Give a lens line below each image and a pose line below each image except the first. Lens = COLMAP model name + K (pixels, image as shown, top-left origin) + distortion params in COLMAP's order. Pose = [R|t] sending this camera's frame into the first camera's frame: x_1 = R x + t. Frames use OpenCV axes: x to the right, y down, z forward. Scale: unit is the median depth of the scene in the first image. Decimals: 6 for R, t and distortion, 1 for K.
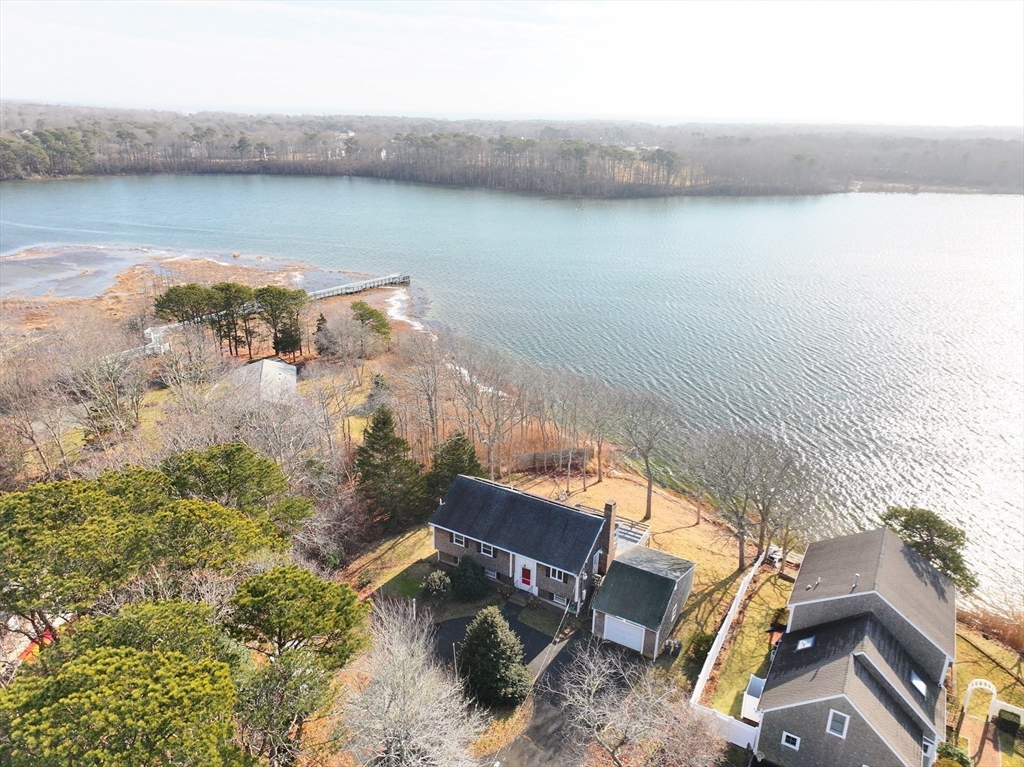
lens RADIAL K [[715.5, 0, 510.3], [0, 715.5, 386.3], [0, 0, 1]] dist [0.019398, 0.016108]
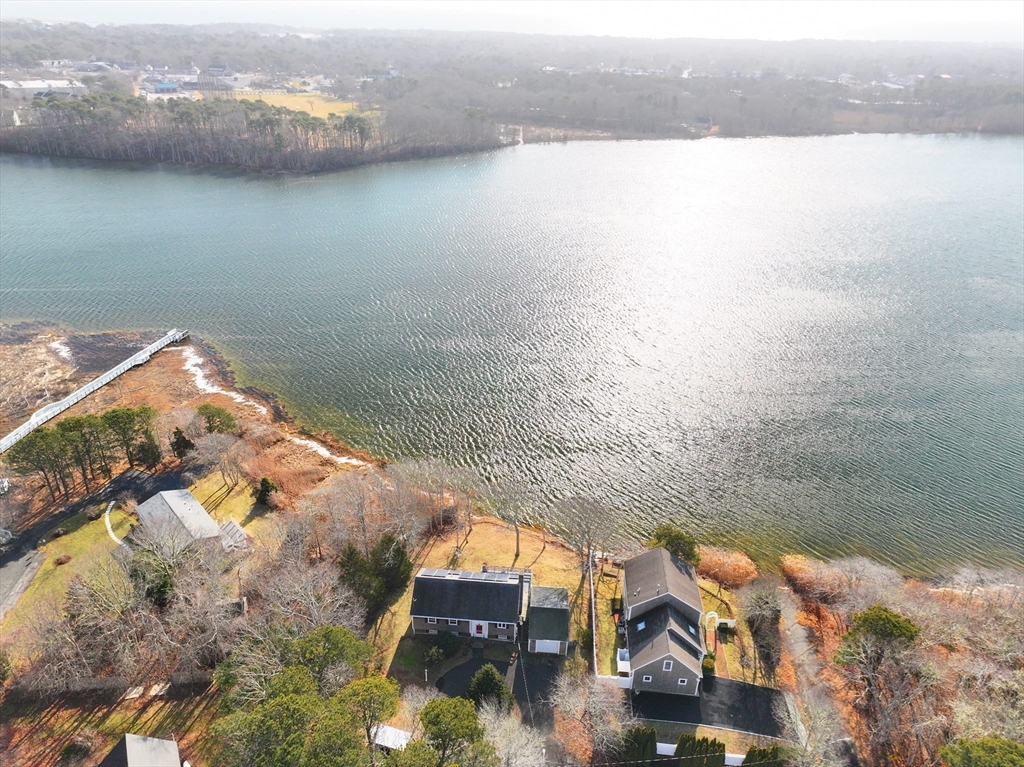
lens RADIAL K [[715.5, 0, 514.9], [0, 715.5, 390.8], [0, 0, 1]] dist [0.019398, 0.016108]
pose [[0.895166, -0.203071, 0.396788, -0.442610], [0.146637, 0.974806, 0.168077, -0.526261], [-0.420923, -0.092273, 0.902391, -0.455871]]
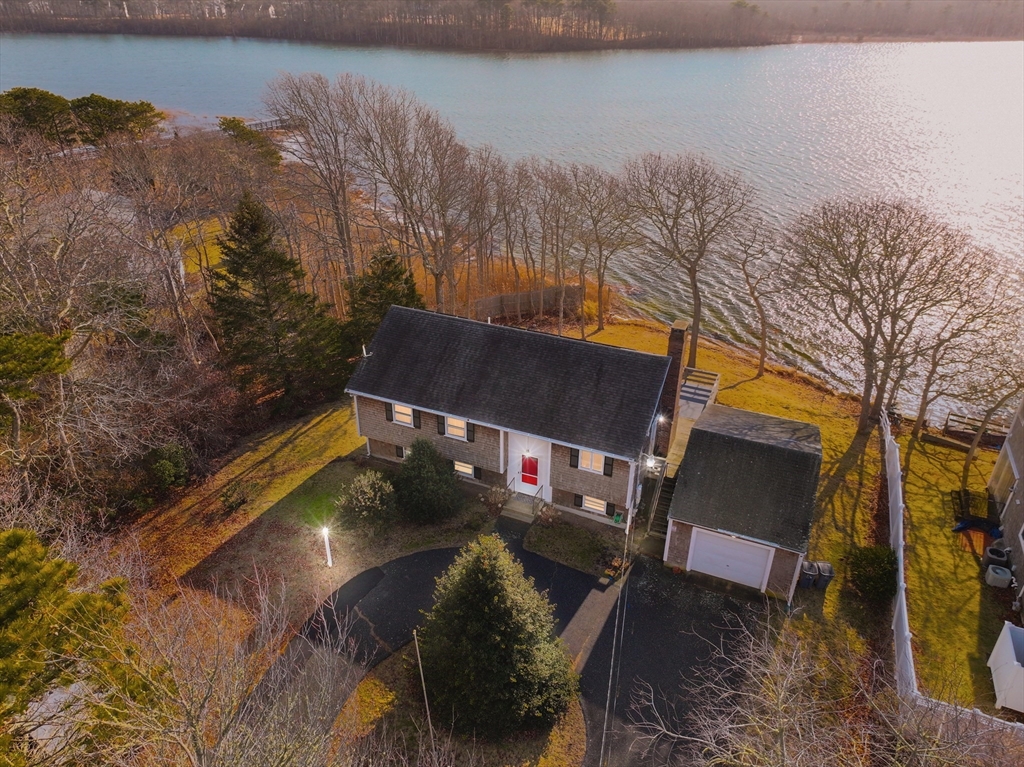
lens RADIAL K [[715.5, 0, 506.4], [0, 715.5, 383.9], [0, 0, 1]] dist [0.019398, 0.016108]
pose [[0.993702, -0.063602, 0.092251, -0.042913], [0.050810, 0.989551, 0.134931, 0.122990], [-0.099869, -0.129394, 0.986551, 0.462399]]
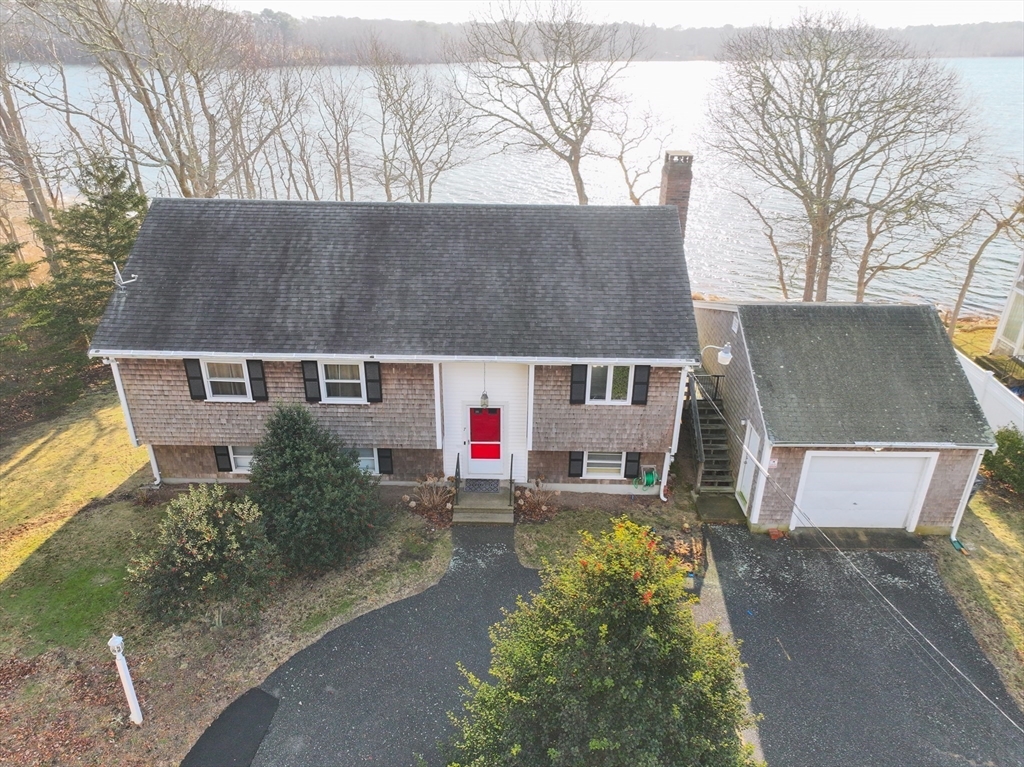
lens RADIAL K [[715.5, 0, 507.9], [0, 715.5, 388.6], [0, 0, 1]] dist [0.019398, 0.016108]
pose [[0.869697, -0.226171, 0.438719, -0.103928], [0.183771, 0.973309, 0.137467, 0.204249], [-0.458100, -0.038931, 0.888048, 0.715503]]
